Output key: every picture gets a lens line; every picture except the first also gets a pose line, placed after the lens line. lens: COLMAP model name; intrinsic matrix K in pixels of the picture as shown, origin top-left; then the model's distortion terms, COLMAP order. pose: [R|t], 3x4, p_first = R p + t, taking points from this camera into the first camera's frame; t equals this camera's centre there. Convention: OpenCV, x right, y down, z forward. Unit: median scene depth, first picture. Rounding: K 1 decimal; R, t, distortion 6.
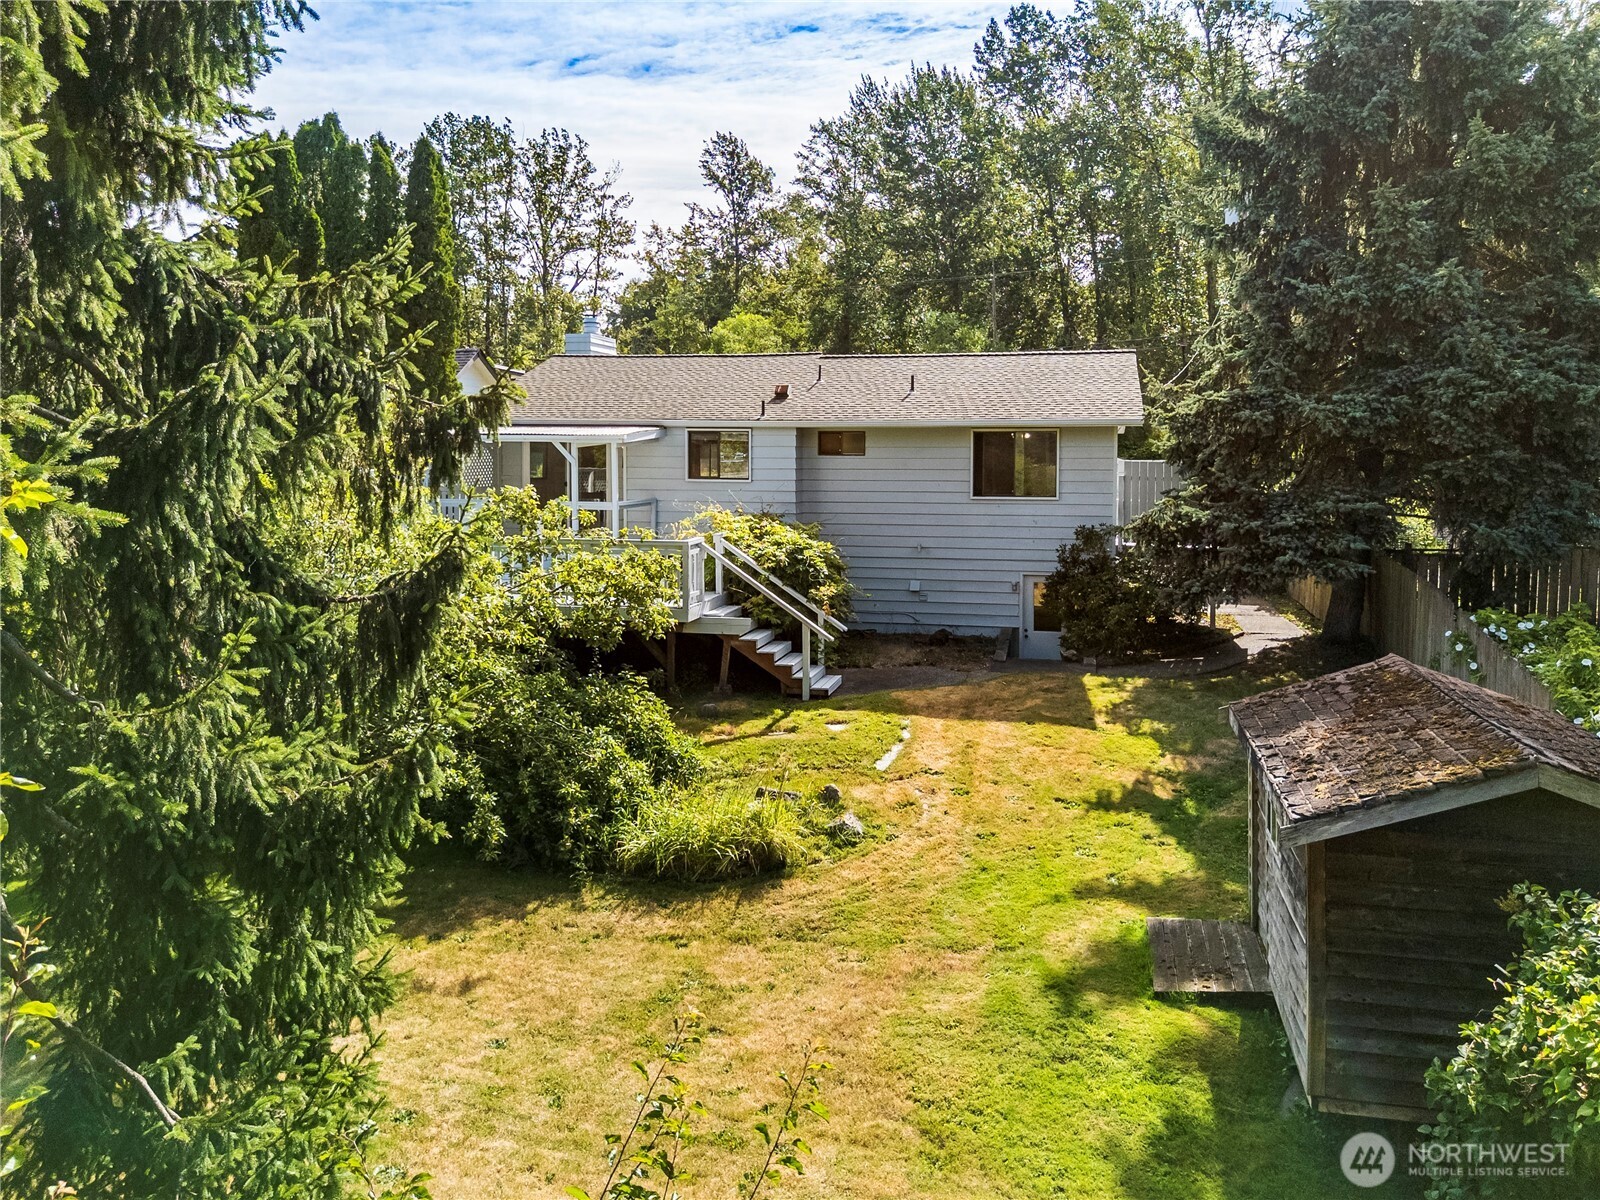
lens RADIAL K [[1152.1, 0, 800.0], [0, 1152.1, 600.0], [0, 0, 1]] dist [-0.001834, 0.000477]
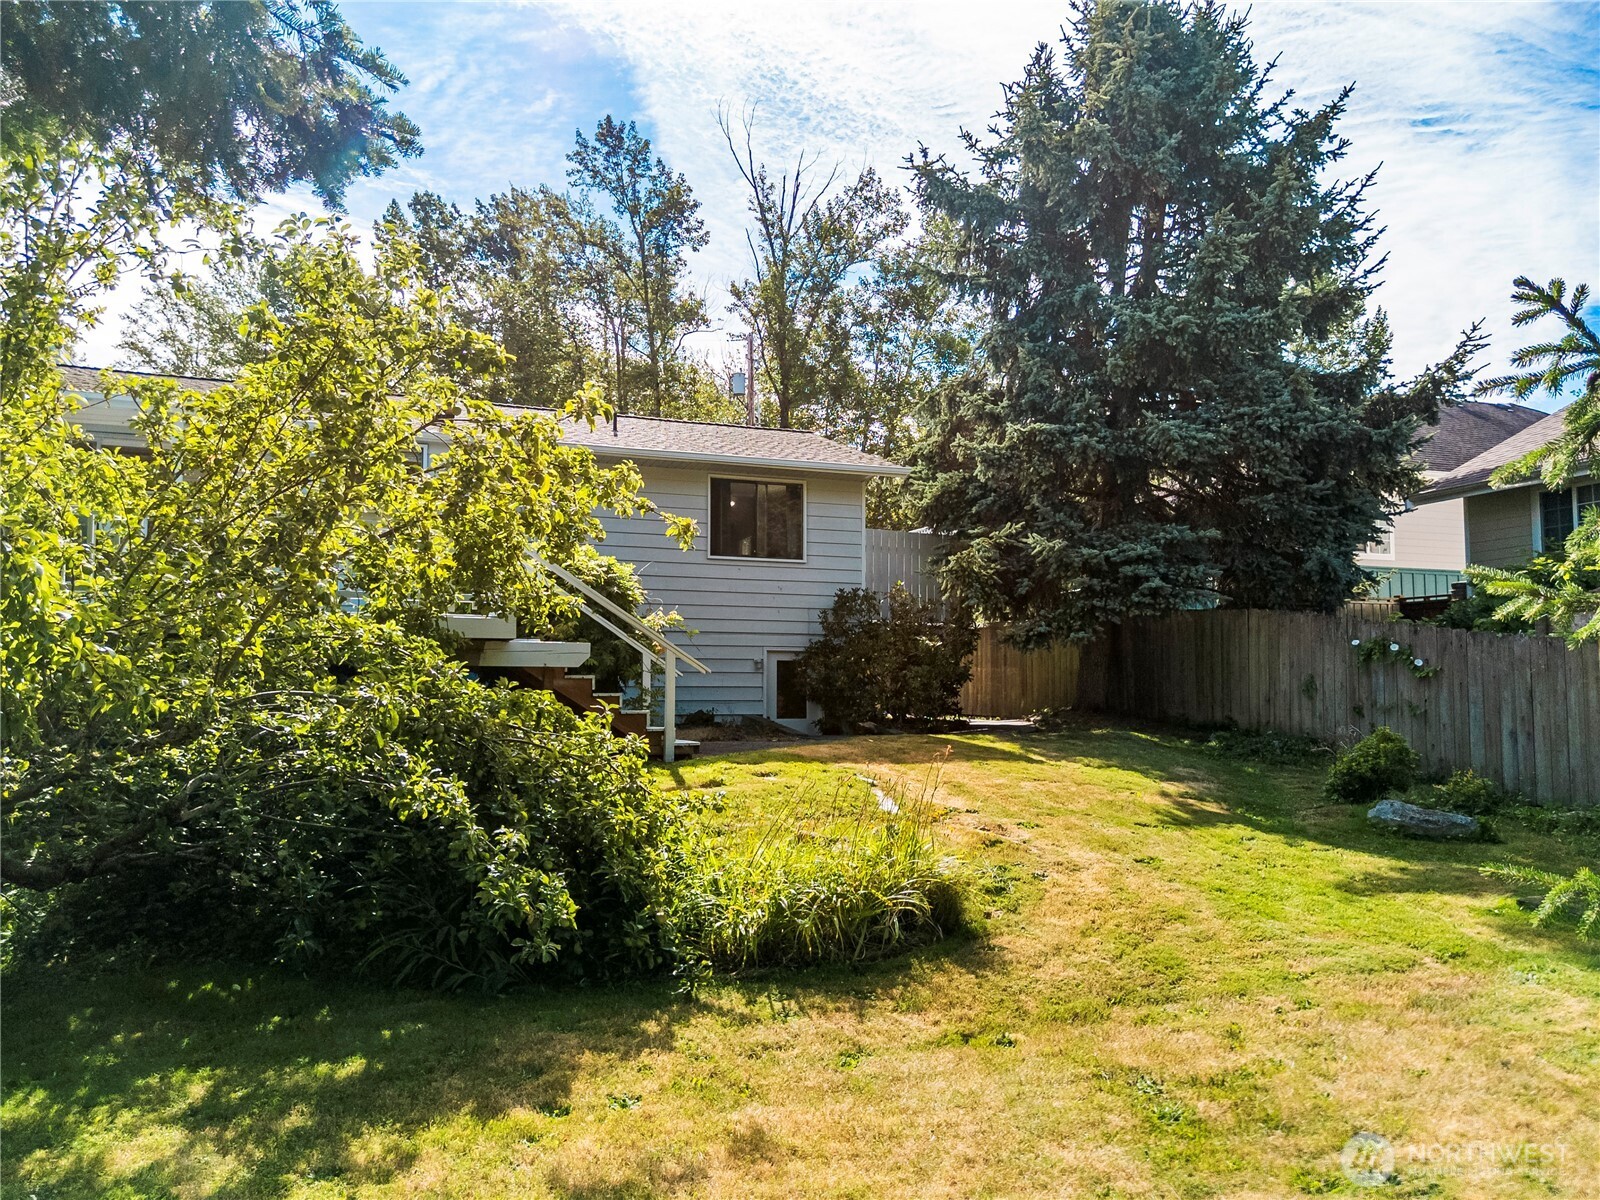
lens RADIAL K [[1181.7, 0, 800.0], [0, 1181.7, 600.0], [0, 0, 1]] dist [0.071466, -0.070210]
pose [[0.858913, 0.038485, 0.510674, -0.232171], [0.058473, 0.983282, -0.172447, 0.093993], [-0.508772, 0.177977, 0.842303, 0.273601]]
